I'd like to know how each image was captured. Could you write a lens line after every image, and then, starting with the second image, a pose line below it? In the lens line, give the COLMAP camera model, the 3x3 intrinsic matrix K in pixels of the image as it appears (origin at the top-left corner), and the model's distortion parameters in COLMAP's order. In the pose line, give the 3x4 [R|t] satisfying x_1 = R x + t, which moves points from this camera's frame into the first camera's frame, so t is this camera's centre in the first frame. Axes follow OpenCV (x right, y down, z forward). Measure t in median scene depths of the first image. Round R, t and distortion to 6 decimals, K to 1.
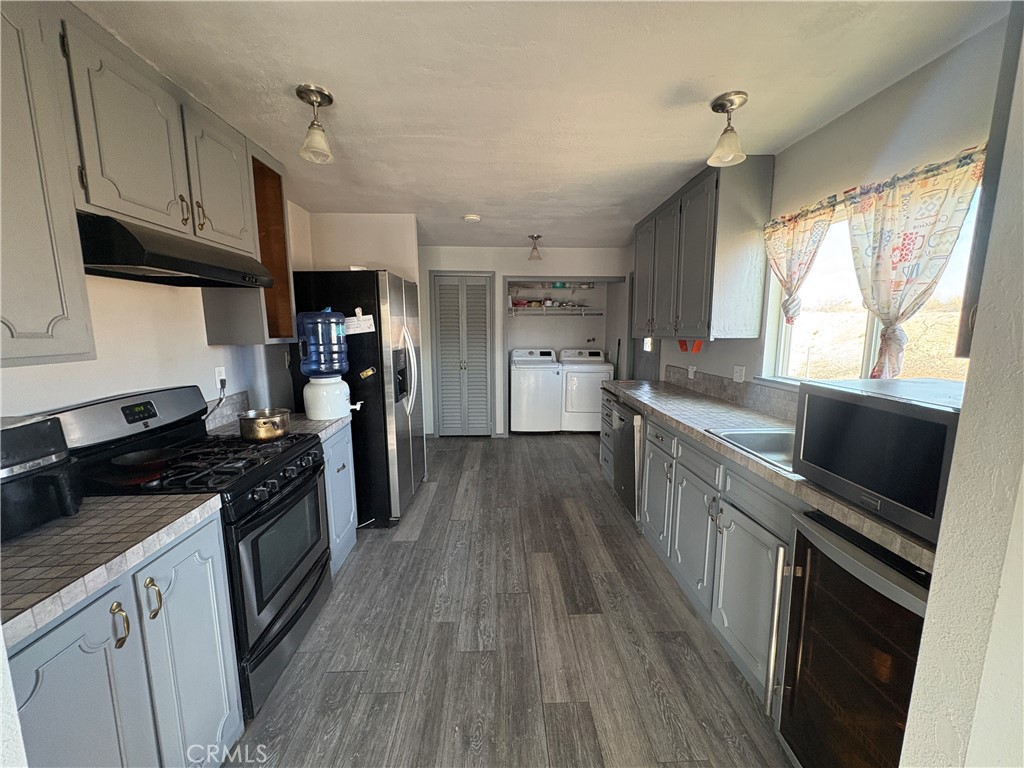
lens RADIAL K [[410.9, 0, 515.8], [0, 410.9, 383.2], [0, 0, 1]] dist [-0.000564, -0.000016]
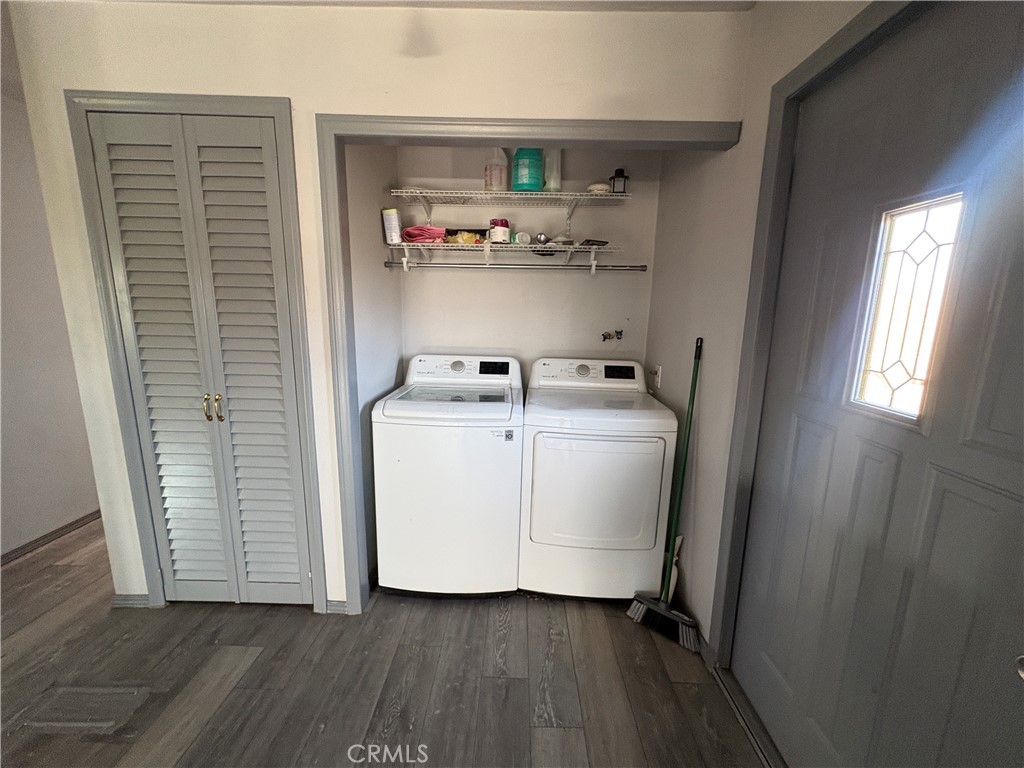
lens RADIAL K [[410.9, 0, 509.9], [0, 410.9, 387.0], [0, 0, 1]] dist [-0.000564, -0.000016]
pose [[0.997904, 0.032103, -0.056192, 0.113412], [-0.029126, 0.998168, 0.053026, -0.076975], [0.057791, -0.051279, 0.997011, 0.622787]]
